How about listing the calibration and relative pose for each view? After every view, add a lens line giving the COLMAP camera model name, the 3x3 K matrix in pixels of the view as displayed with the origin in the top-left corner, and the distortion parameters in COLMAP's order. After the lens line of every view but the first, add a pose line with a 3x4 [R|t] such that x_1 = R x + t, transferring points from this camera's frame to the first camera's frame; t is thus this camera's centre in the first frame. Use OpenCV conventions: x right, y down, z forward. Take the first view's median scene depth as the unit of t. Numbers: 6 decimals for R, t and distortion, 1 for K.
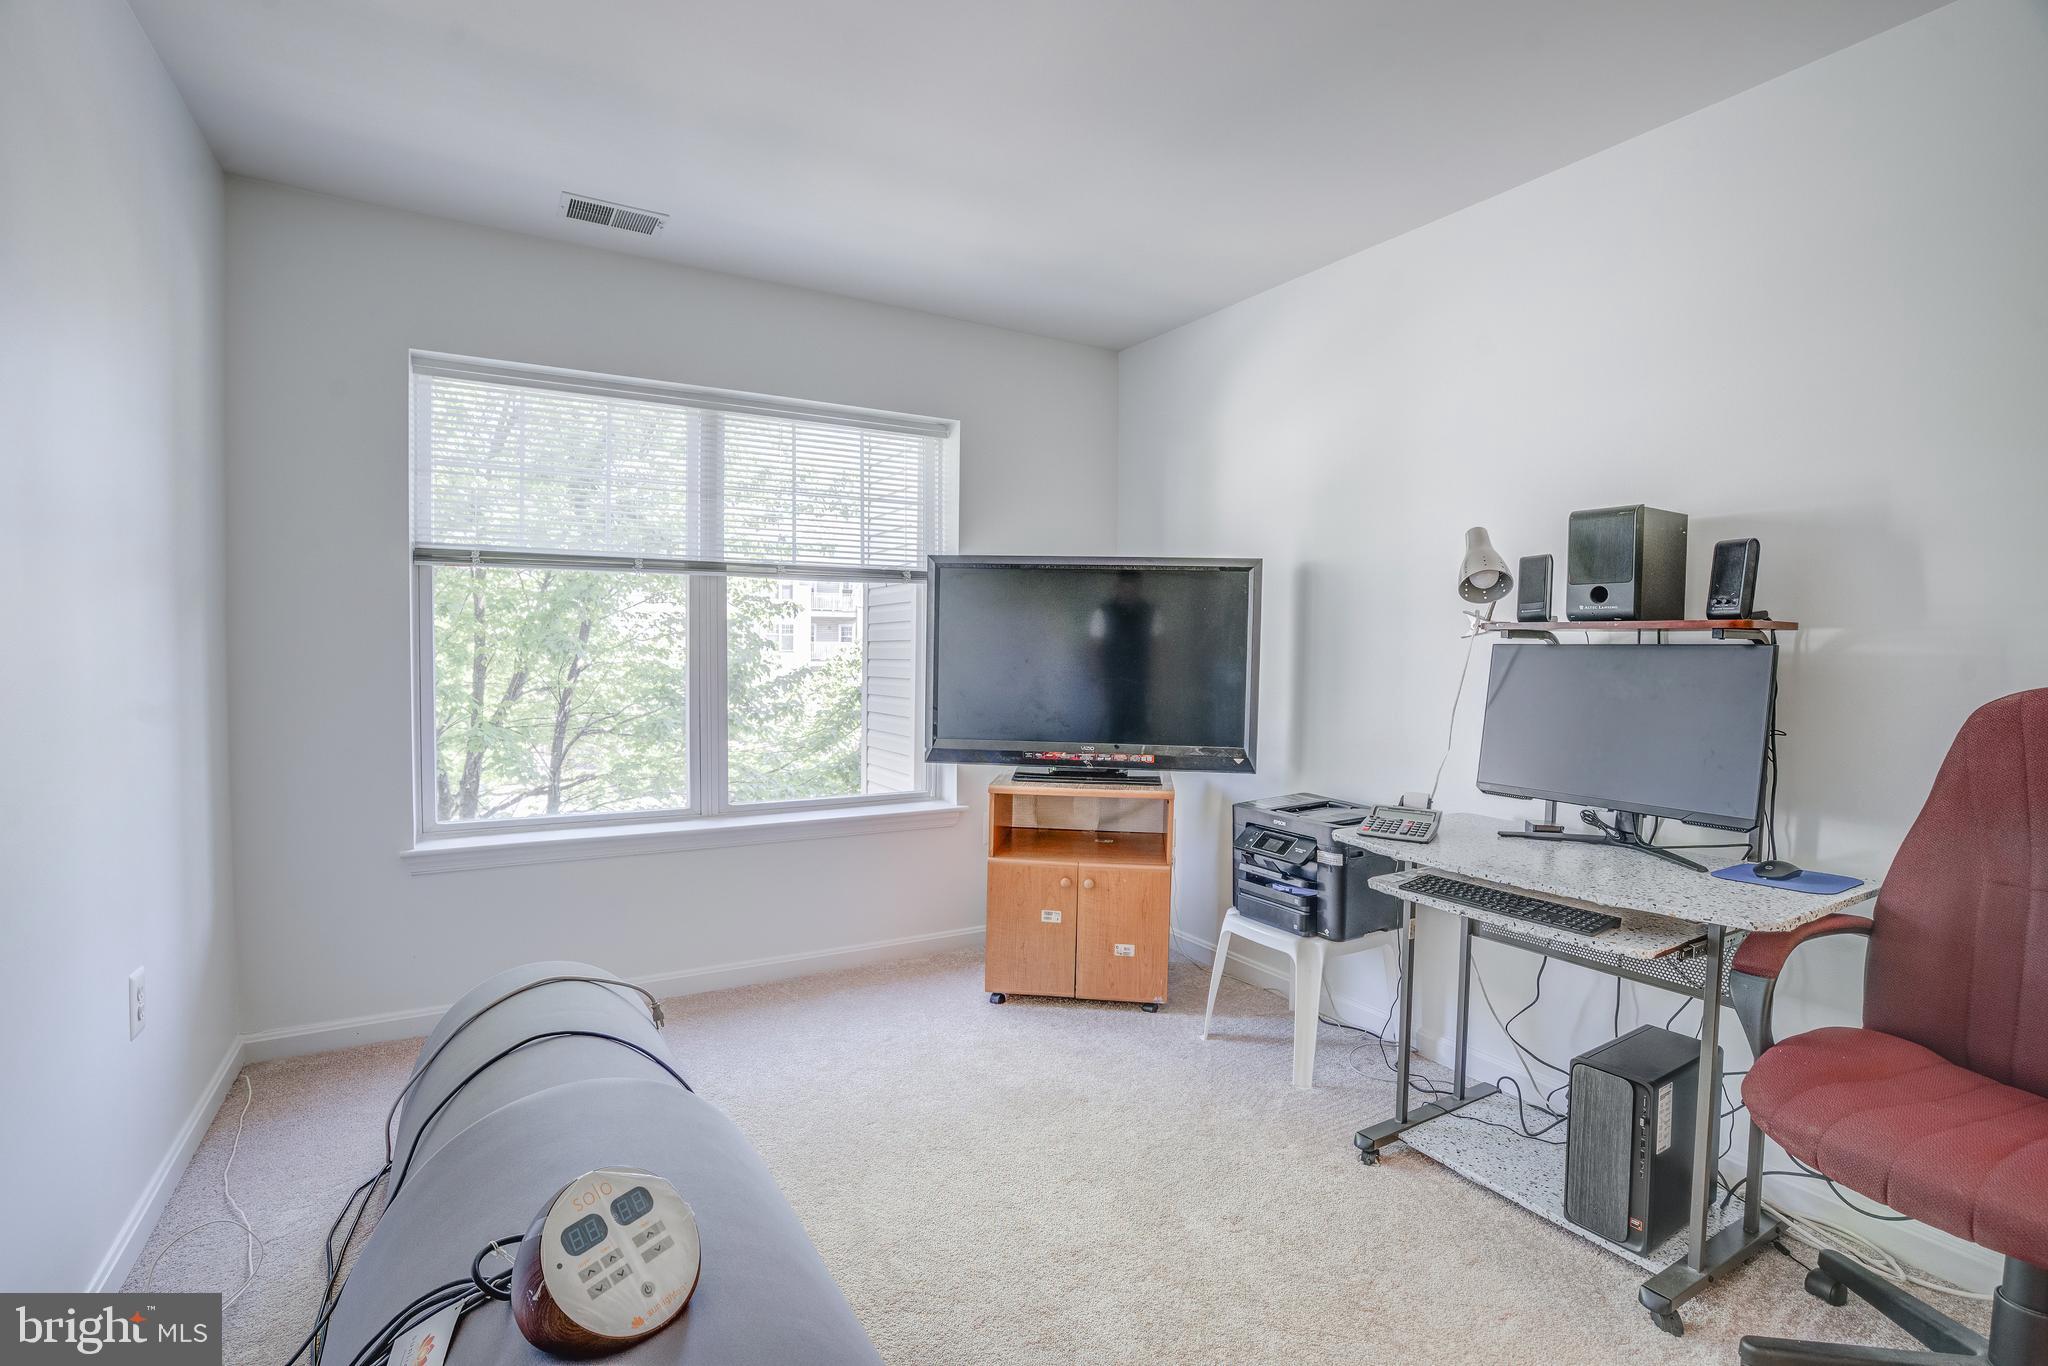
lens RADIAL K [[960.1, 0, 1014.8], [0, 960.1, 655.2], [0, 0, 1]] dist [-0.064705, 0.024840]
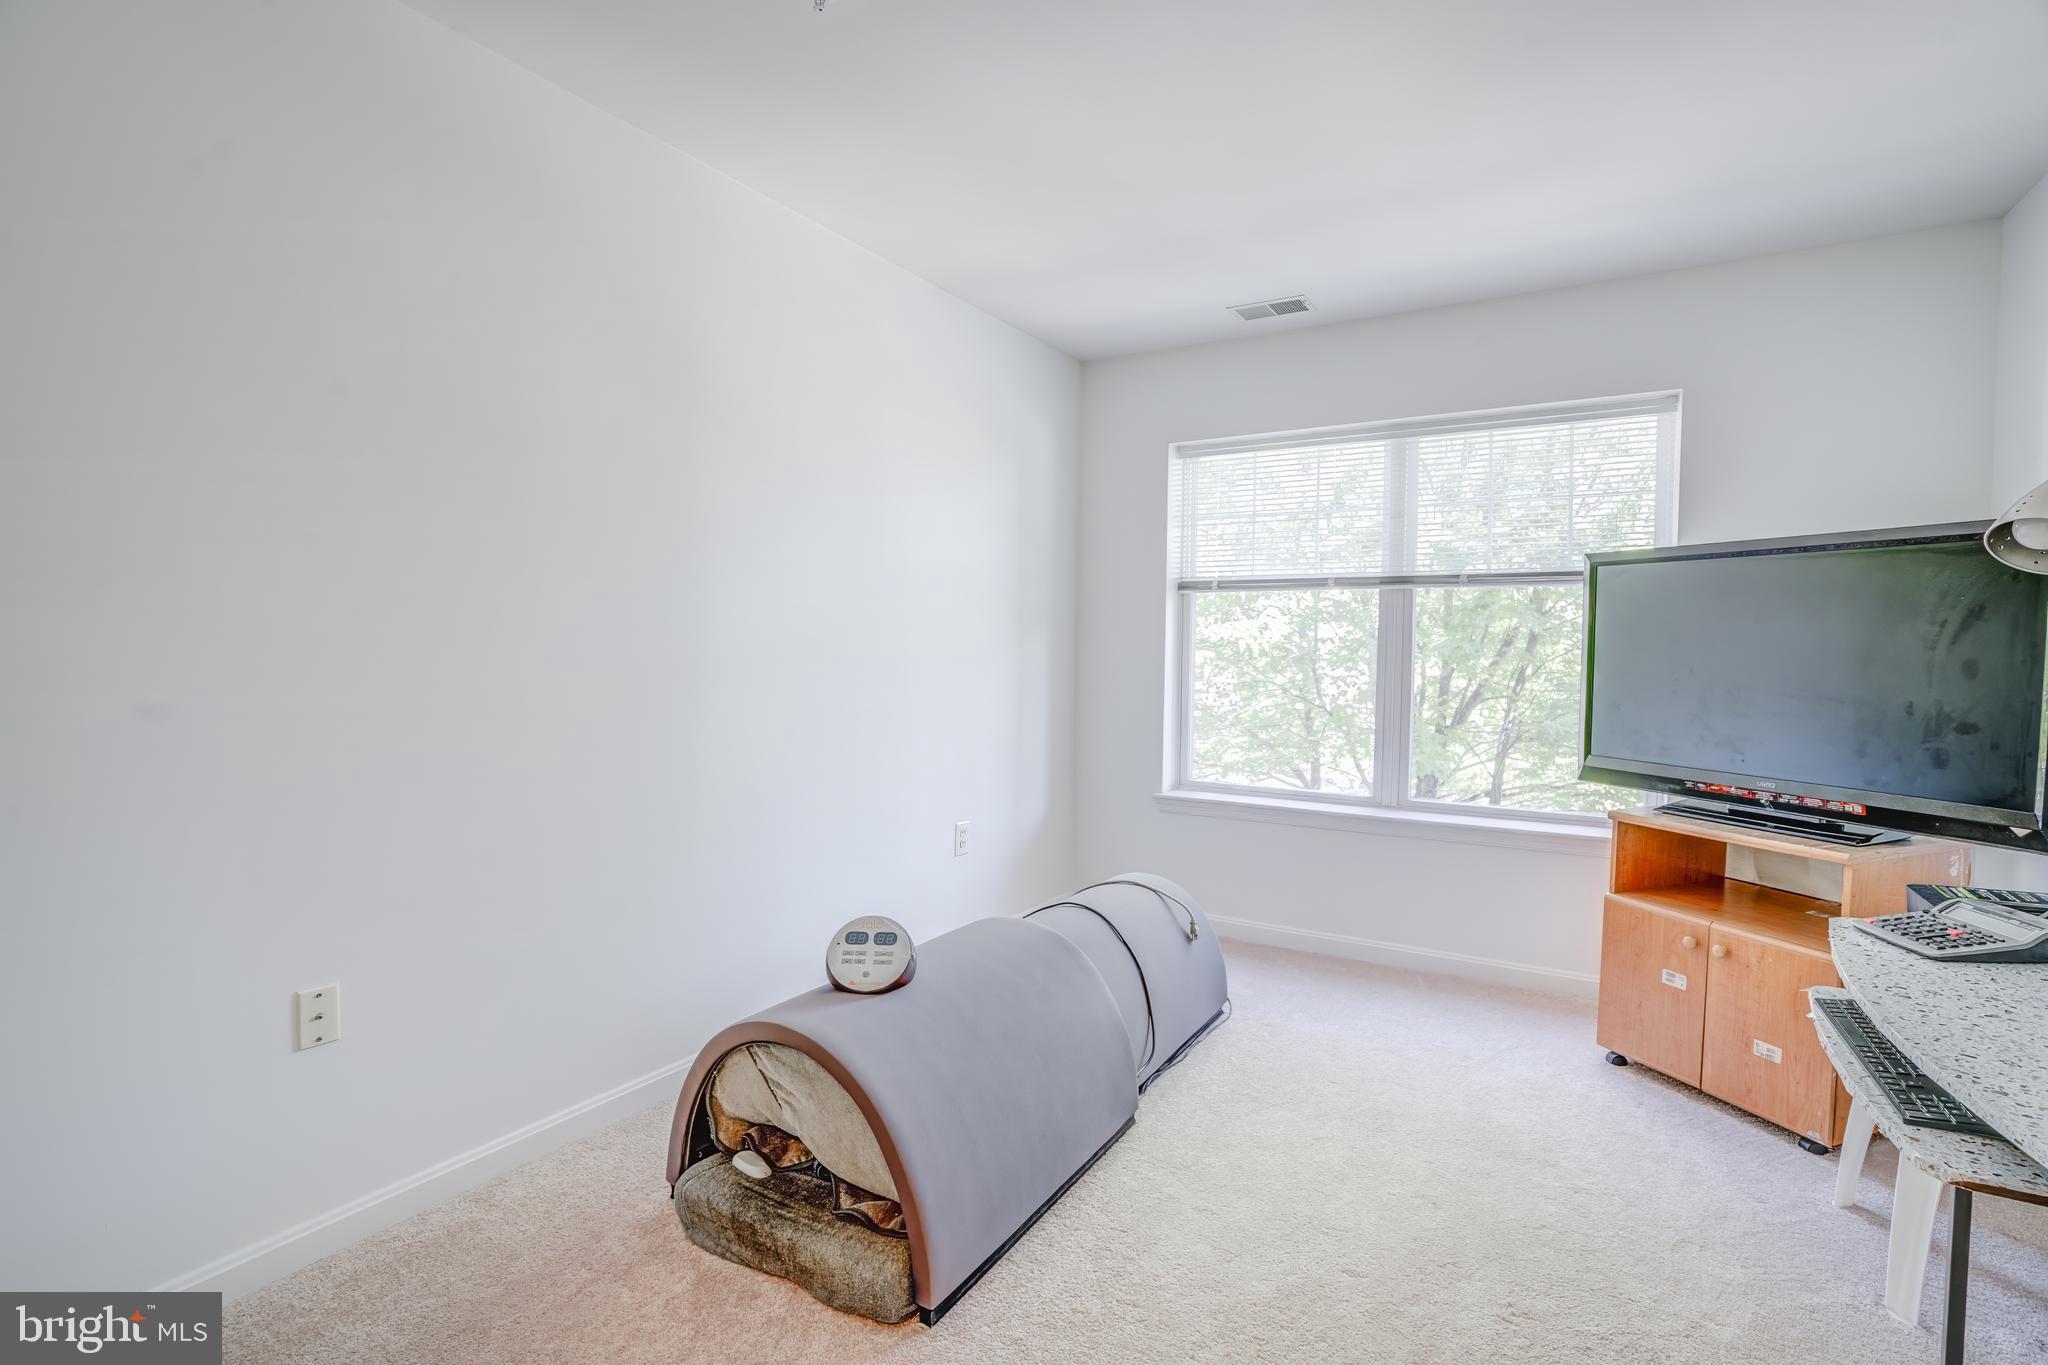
lens RADIAL K [[960.1, 0, 1014.8], [0, 960.1, 654.7], [0, 0, 1]] dist [-0.064705, 0.024840]
pose [[0.453104, 0.002087, -0.891455, 0.496172], [-0.019223, 0.999788, -0.007430, 0.009723], [0.891250, 0.020503, 0.453048, 0.122547]]
